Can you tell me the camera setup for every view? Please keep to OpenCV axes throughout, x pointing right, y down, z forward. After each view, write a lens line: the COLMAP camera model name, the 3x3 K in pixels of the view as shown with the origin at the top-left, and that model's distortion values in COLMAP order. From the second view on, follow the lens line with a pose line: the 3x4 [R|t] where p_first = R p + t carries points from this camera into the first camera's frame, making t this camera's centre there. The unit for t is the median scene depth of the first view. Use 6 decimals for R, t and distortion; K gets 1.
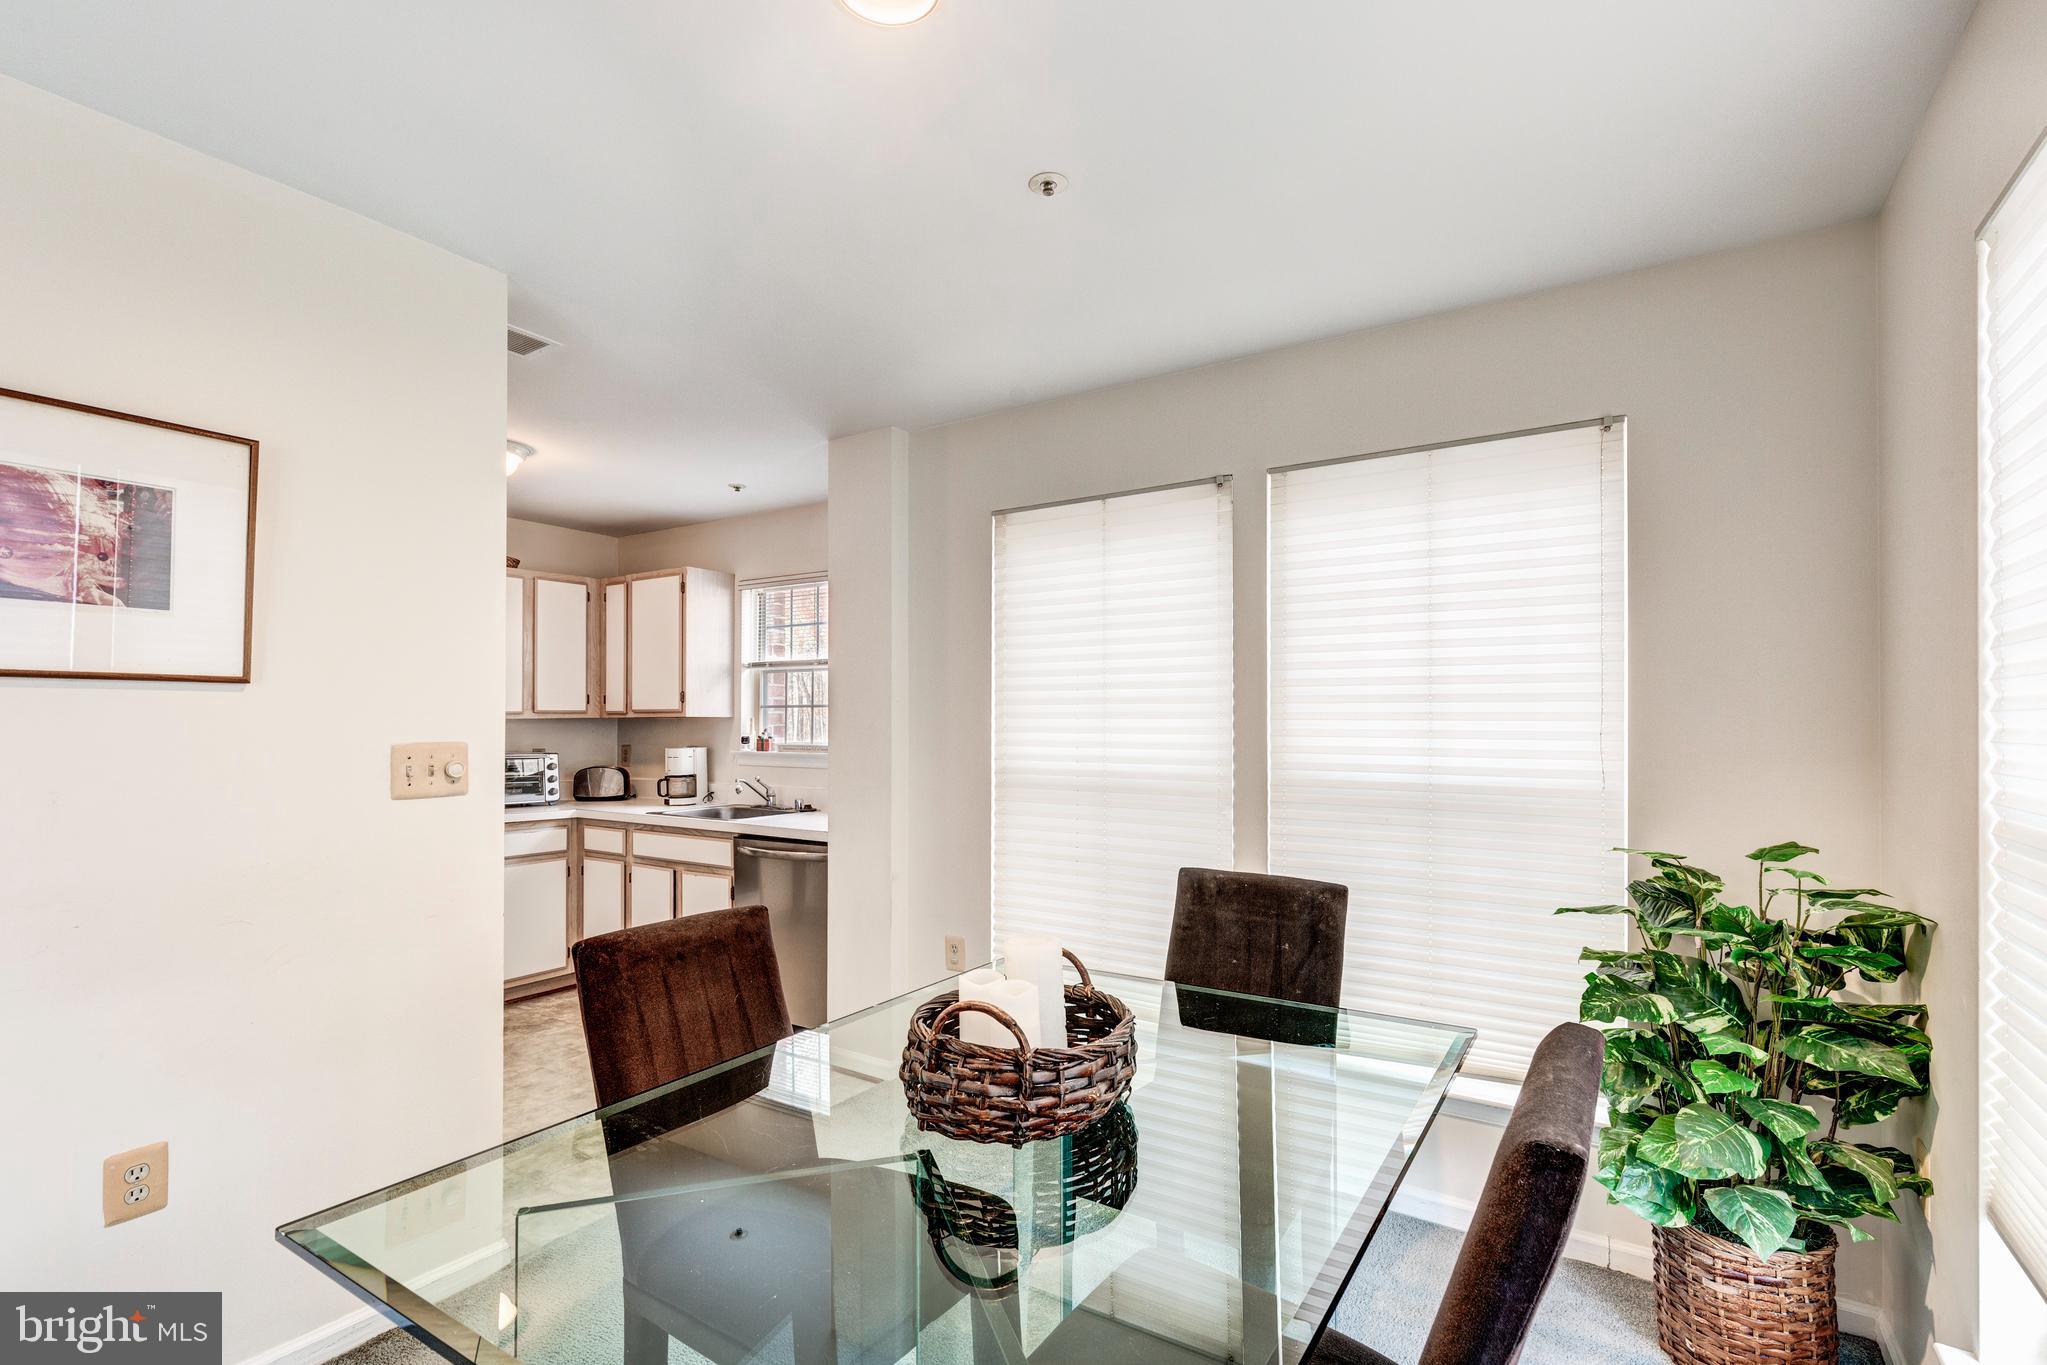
lens RADIAL K [[940.0, 0, 990.4], [0, 940.0, 706.8], [0, 0, 1]] dist [0.002645, 0.000287]
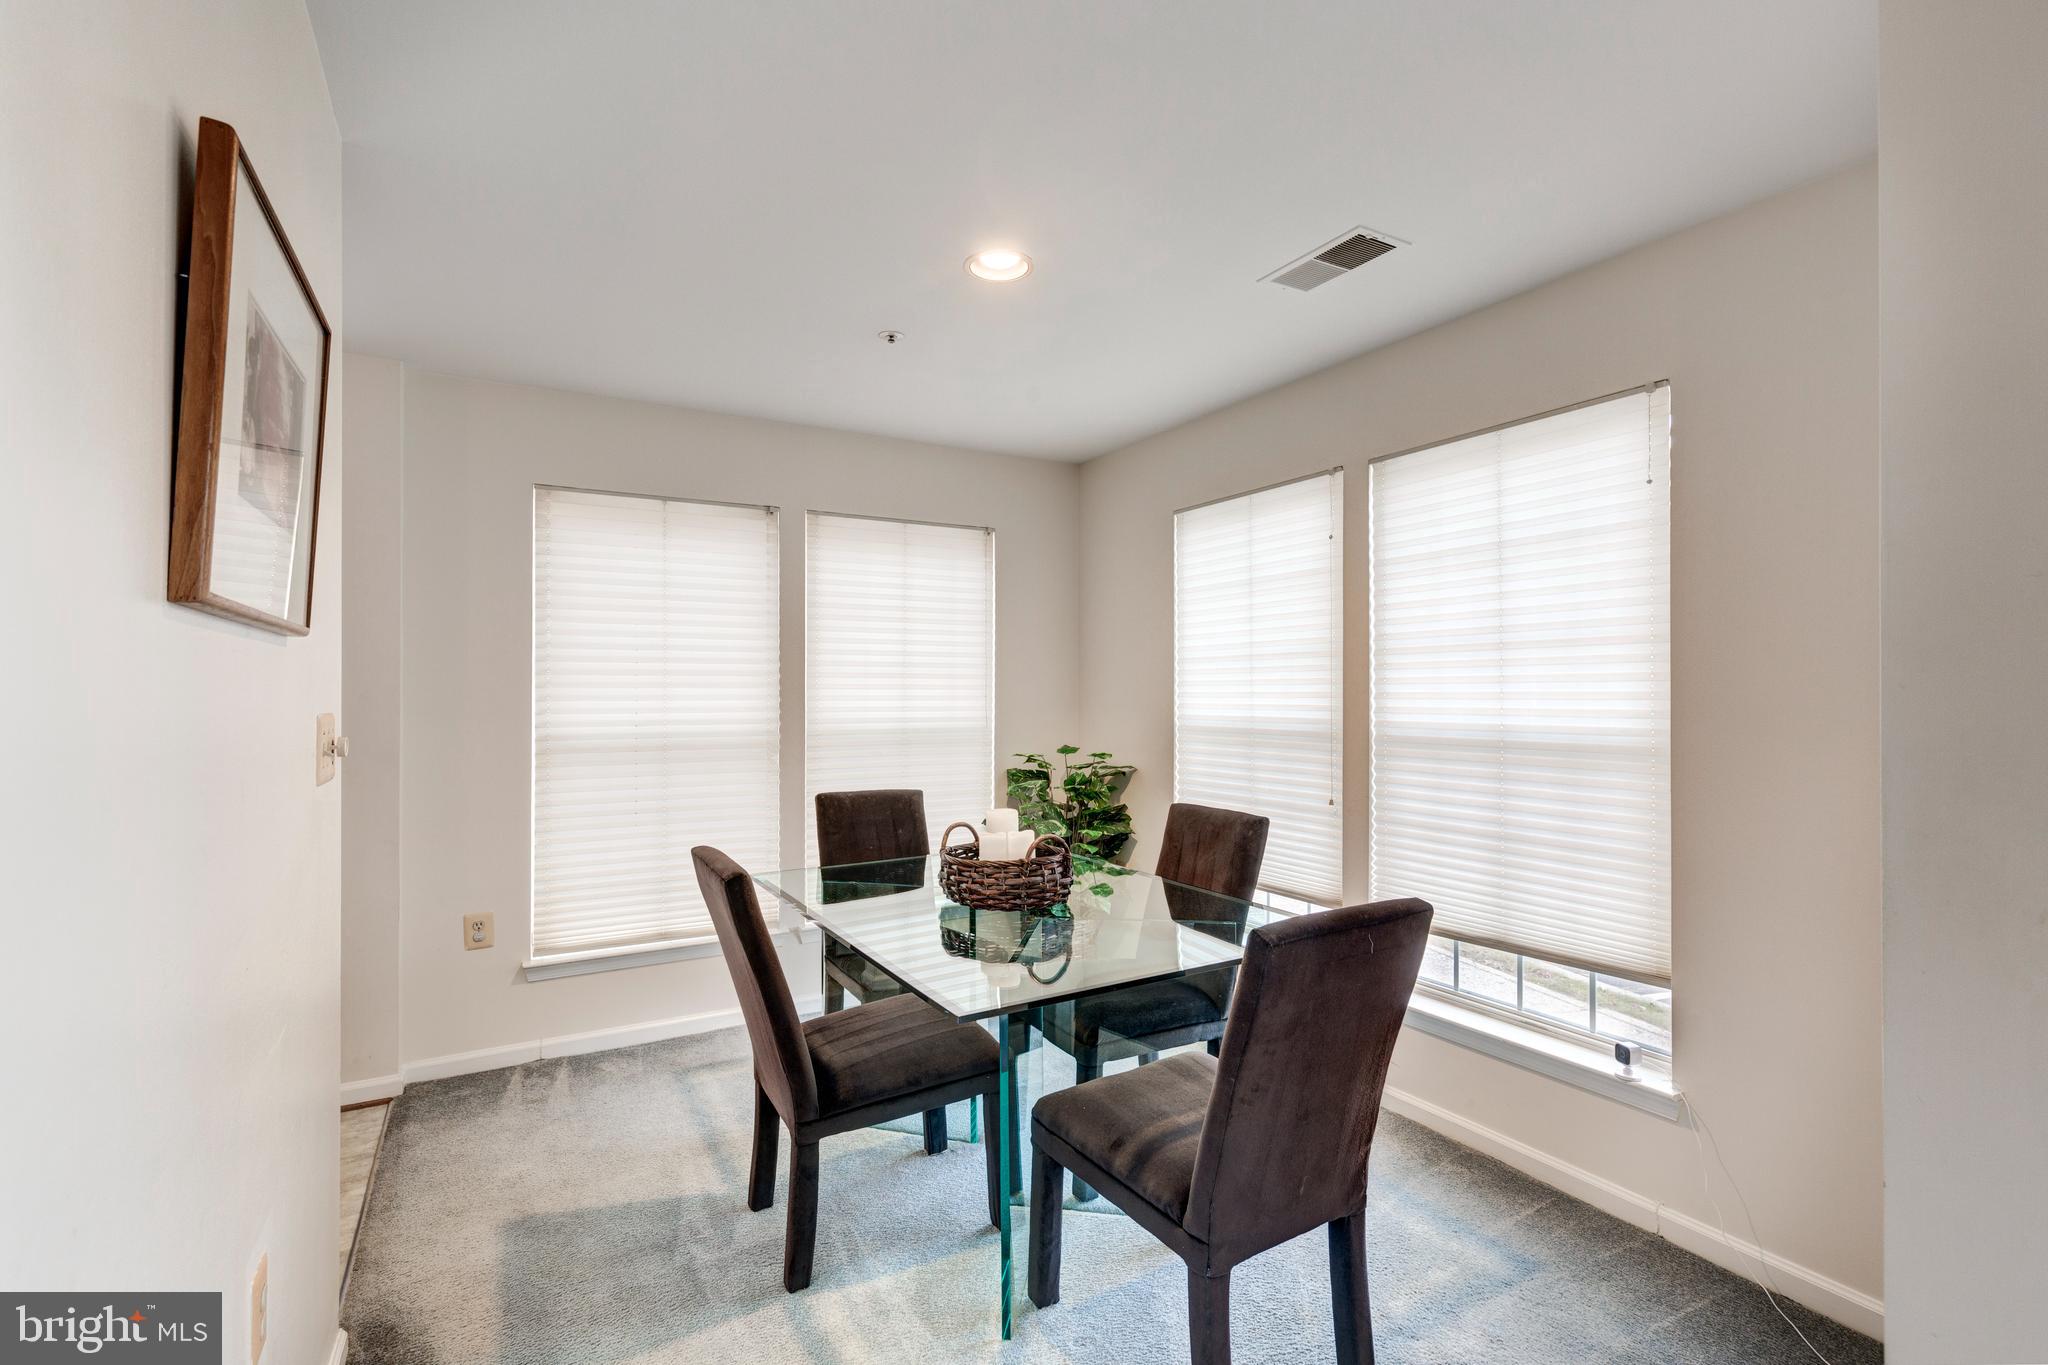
lens RADIAL K [[919.0, 0, 1021.3], [0, 919.0, 690.3], [0, 0, 1]] dist [0.005708, -0.000320]
pose [[0.450340, 0.002417, 0.892854, -0.469937], [-0.011854, 0.999924, 0.003272, 0.004427], [-0.892778, -0.012057, 0.450335, 0.056641]]
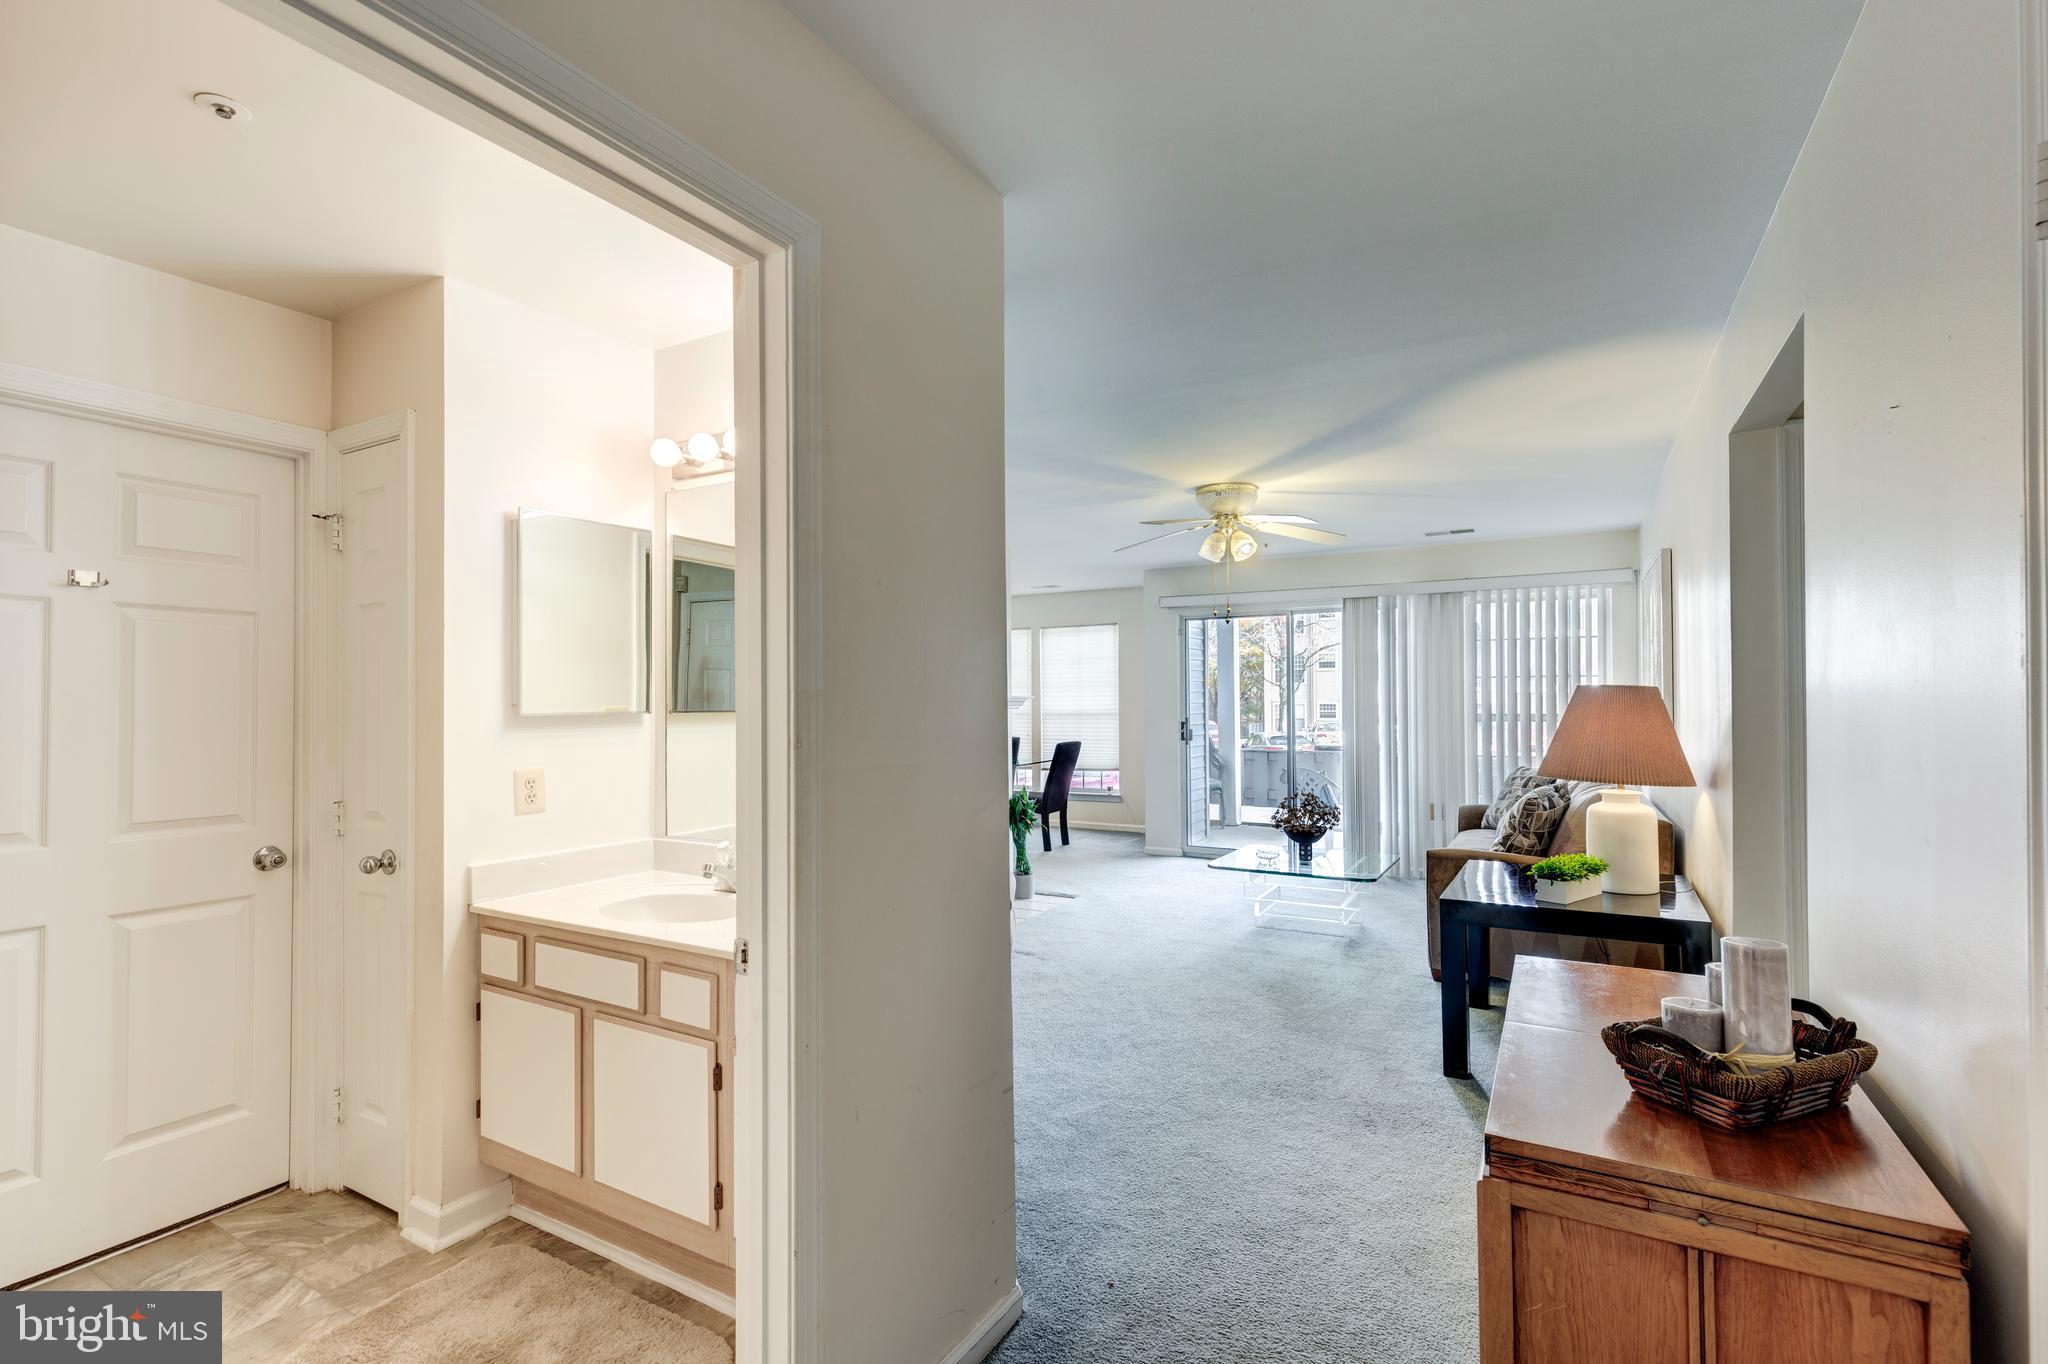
lens RADIAL K [[919.0, 0, 1018.5], [0, 919.0, 688.8], [0, 0, 1]] dist [0.005708, -0.000320]
pose [[-0.061346, 0.015748, 0.997992, -1.853471], [-0.006777, 0.999846, -0.016194, 0.014434], [-0.998094, -0.007757, -0.061229, 0.308339]]
